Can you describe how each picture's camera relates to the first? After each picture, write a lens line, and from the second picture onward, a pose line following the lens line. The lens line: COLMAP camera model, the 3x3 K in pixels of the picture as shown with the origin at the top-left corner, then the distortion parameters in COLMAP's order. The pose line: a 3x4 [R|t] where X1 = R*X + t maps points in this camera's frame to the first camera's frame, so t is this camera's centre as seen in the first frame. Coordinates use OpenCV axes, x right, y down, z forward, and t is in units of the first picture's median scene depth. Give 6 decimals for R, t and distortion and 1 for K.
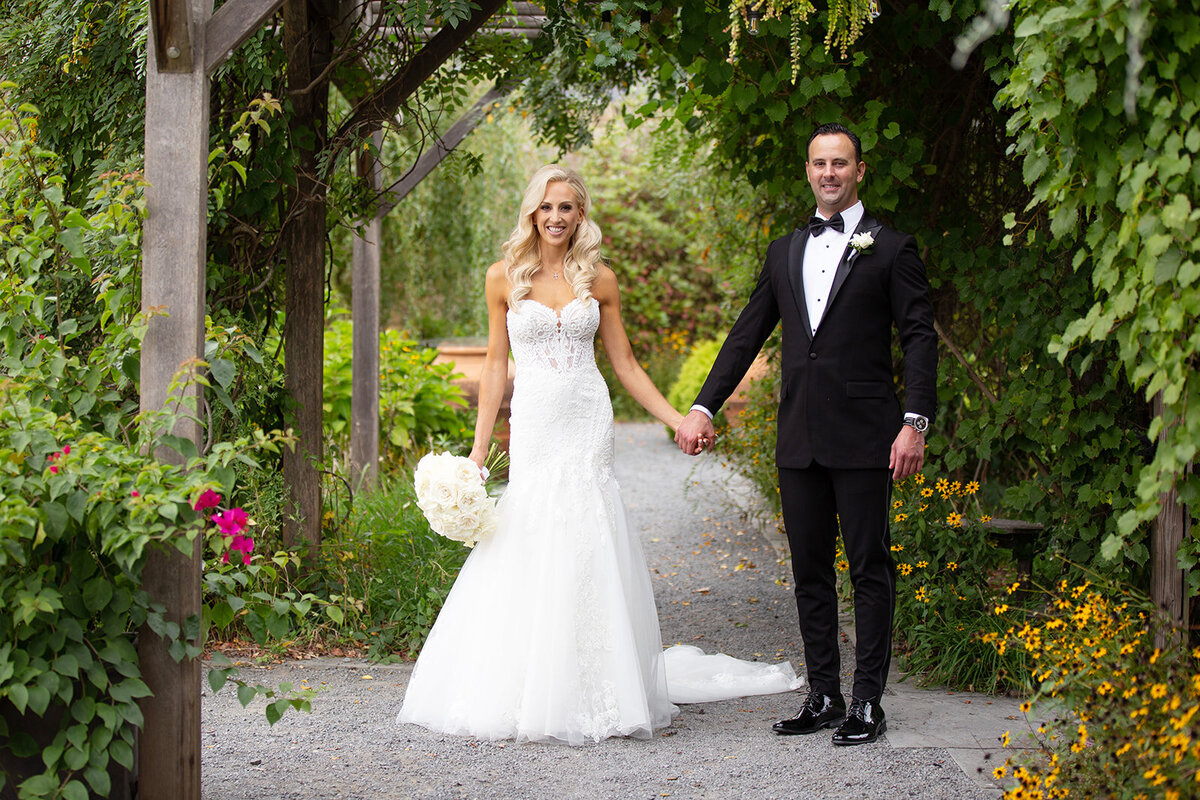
lens RADIAL K [[2692.7, 0, 597.9], [0, 2692.7, 387.6], [0, 0, 1]] dist [-0.237086, 0.000000]
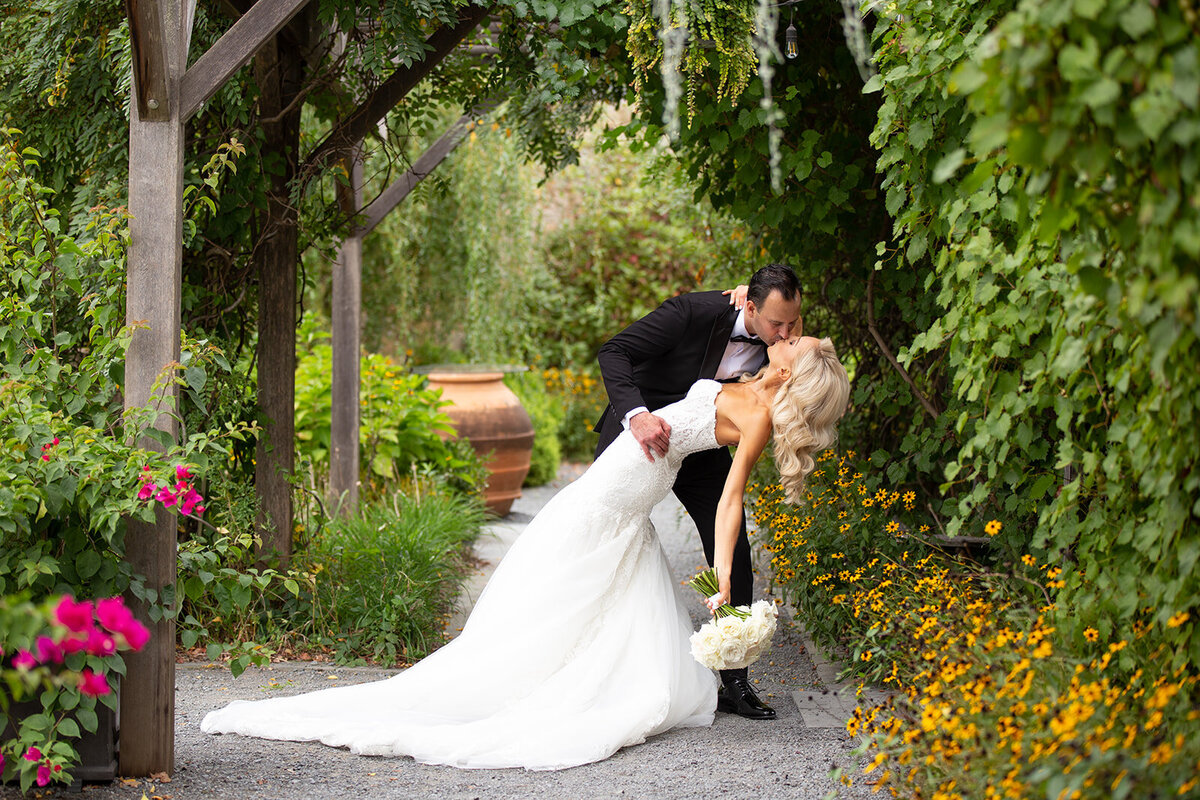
lens RADIAL K [[3688.5, 0, 607.6], [0, 3688.5, 400.6], [0, 0, 1]] dist [-0.091009, 0.000000]
pose [[0.999569, 0.000705, -0.029341, 0.064698], [-0.001143, 0.999888, -0.014901, 0.020952], [0.029327, 0.014928, 0.999458, -0.447838]]
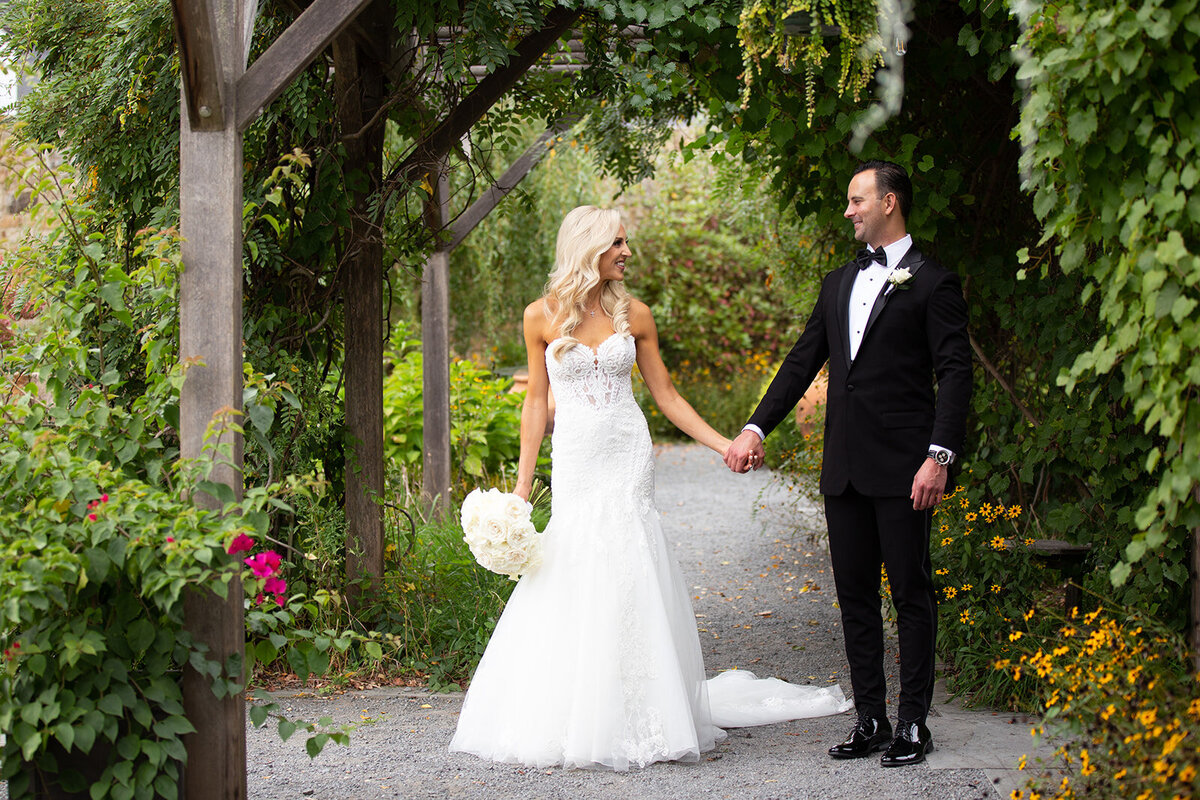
lens RADIAL K [[2692.7, 0, 609.1], [0, 2692.7, 381.4], [0, 0, 1]] dist [-0.237086, 0.000000]
pose [[0.999025, -0.019030, -0.039824, 0.027251], [0.018747, 0.999796, -0.007466, -0.007369], [0.039958, 0.006712, 0.999179, -0.023431]]
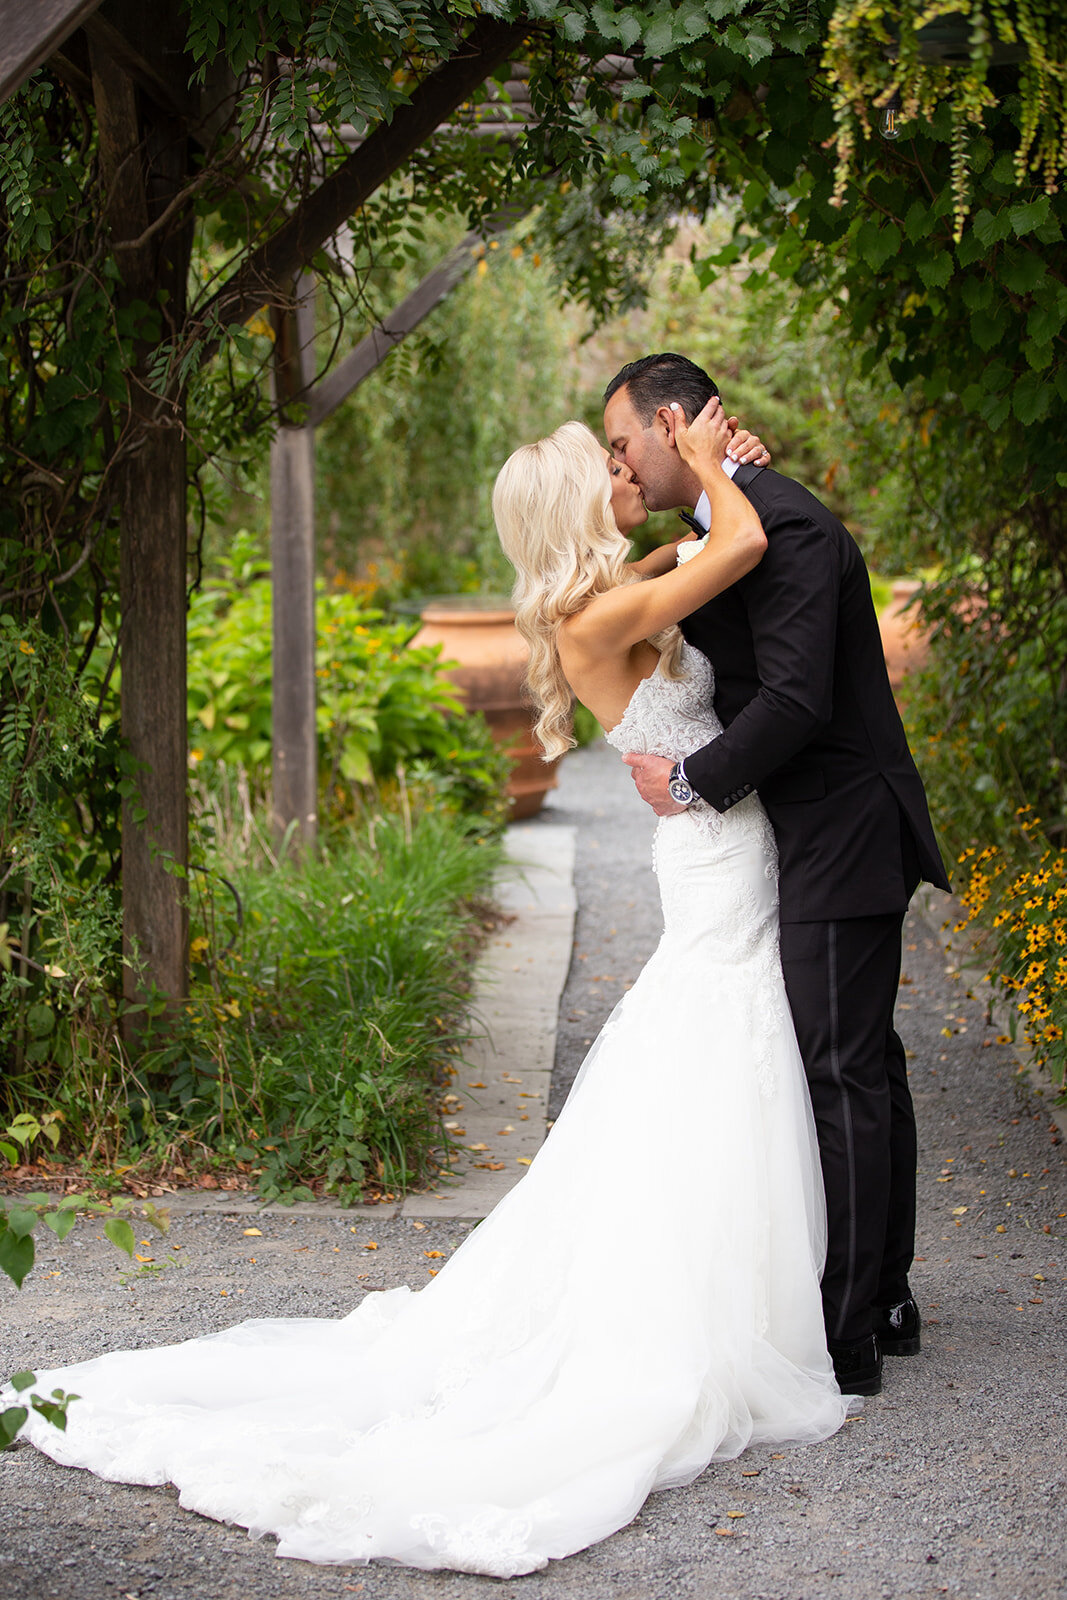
lens RADIAL K [[3590.2, 0, 533.7], [0, 3590.2, 795.6], [0, 0, 1]] dist [-0.237086, 0.000000]
pose [[0.998604, -0.009831, -0.051906, 0.018773], [0.012915, 0.998150, 0.059407, -0.035633], [0.051225, -0.059994, 0.996883, 0.218124]]
